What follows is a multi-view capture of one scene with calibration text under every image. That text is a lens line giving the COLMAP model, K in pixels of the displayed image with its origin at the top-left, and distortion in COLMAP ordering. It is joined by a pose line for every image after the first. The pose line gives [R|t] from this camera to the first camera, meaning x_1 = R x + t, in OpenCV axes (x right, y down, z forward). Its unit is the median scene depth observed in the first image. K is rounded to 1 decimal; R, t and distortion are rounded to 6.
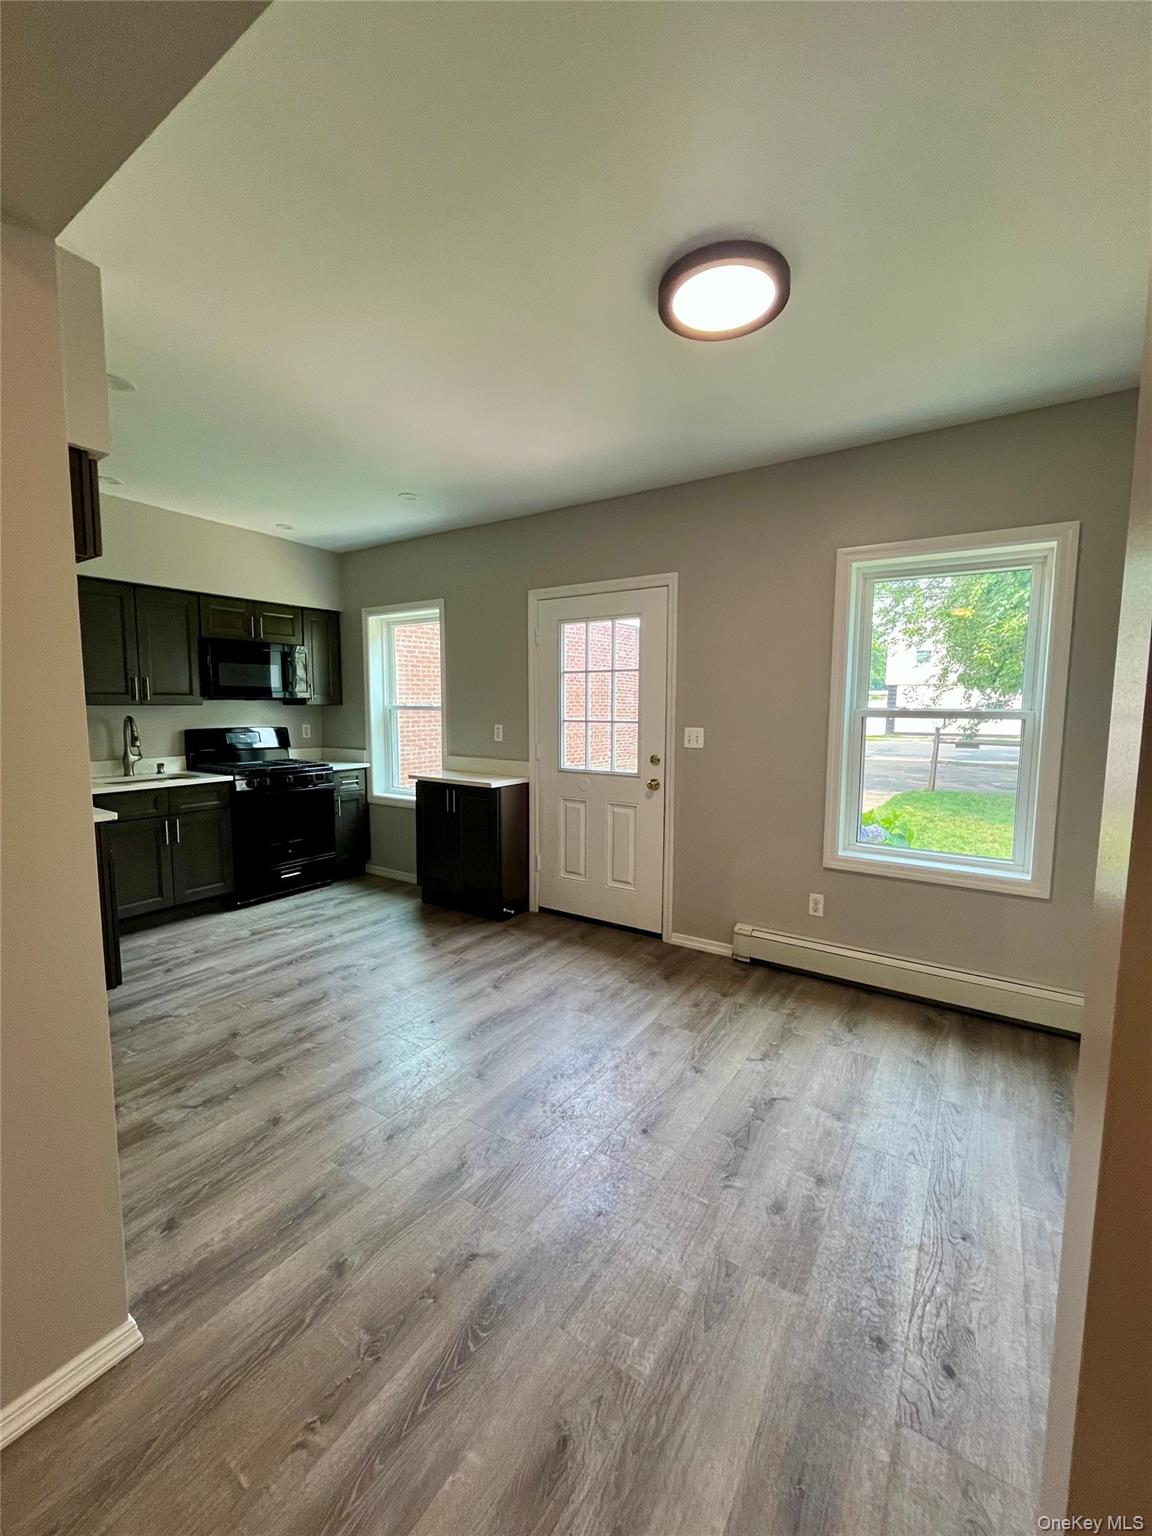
lens RADIAL K [[630.0, 0, 578.4], [0, 630.0, 767.2], [0, 0, 1]] dist [-0.003886, 0.000034]
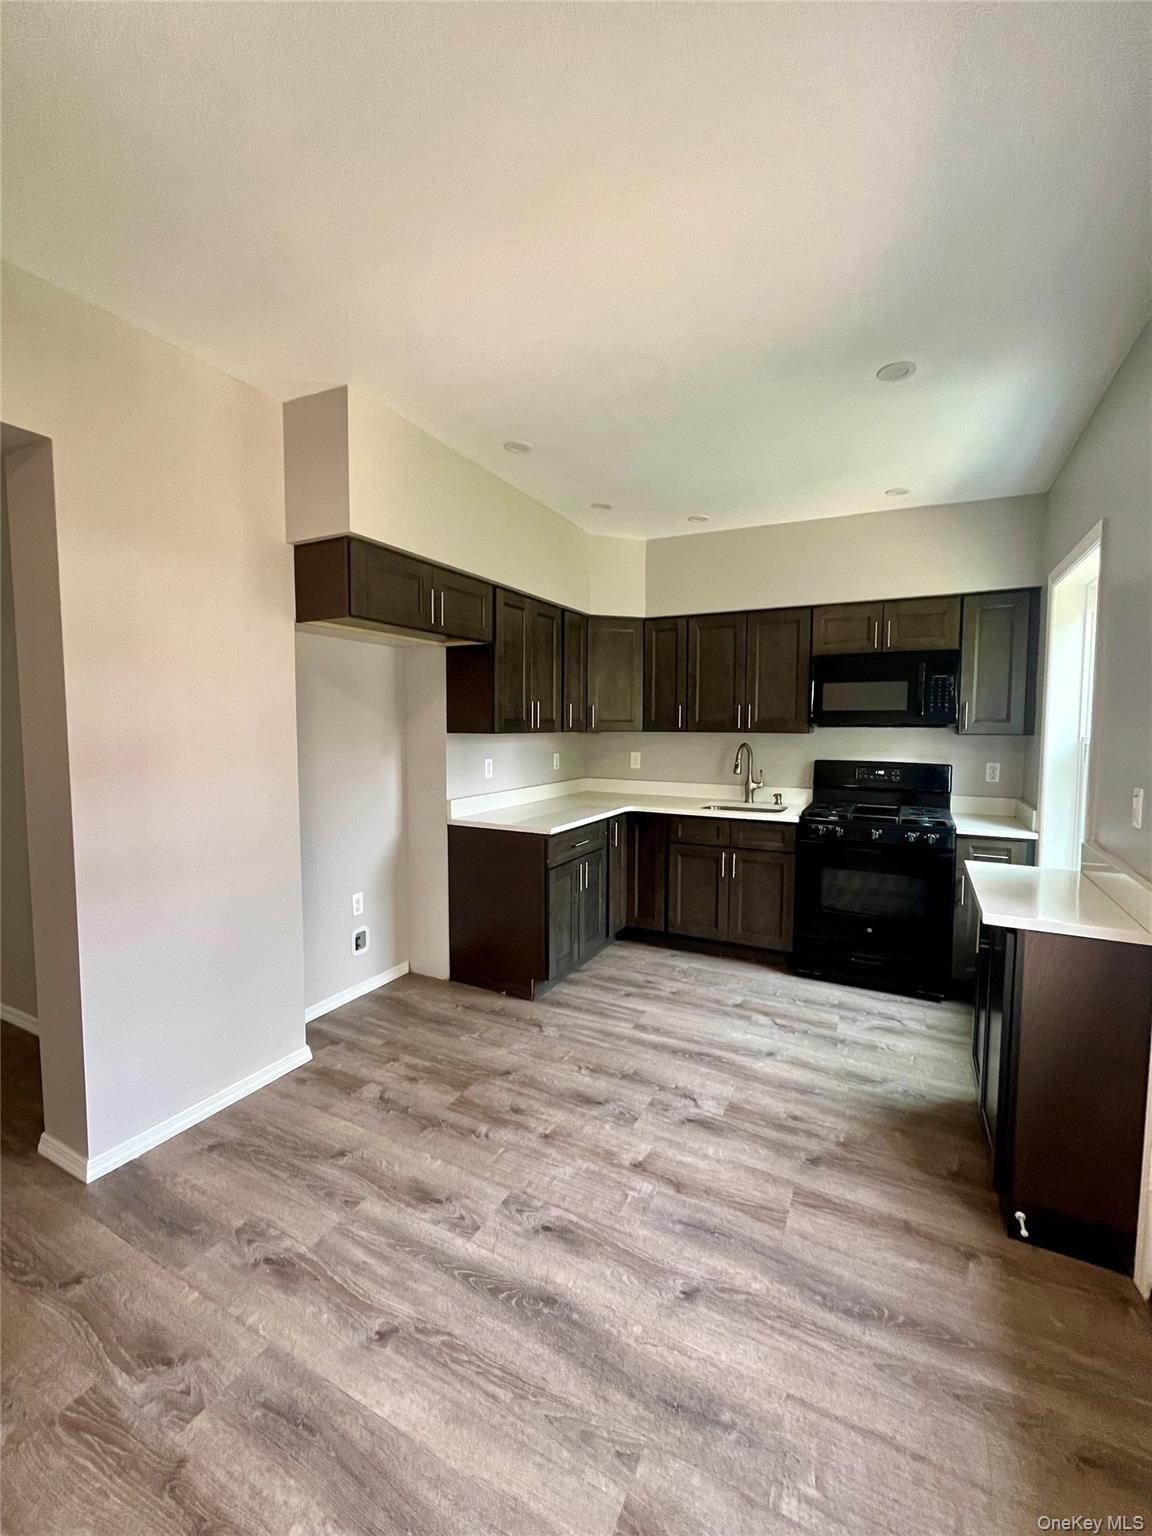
lens RADIAL K [[630.0, 0, 577.4], [0, 630.0, 763.7], [0, 0, 1]] dist [-0.003886, 0.000034]
pose [[0.101810, 0.058618, -0.993075, 0.270355], [-0.104331, 0.993387, 0.047940, -0.071588], [0.989318, 0.098728, 0.107252, 0.653101]]
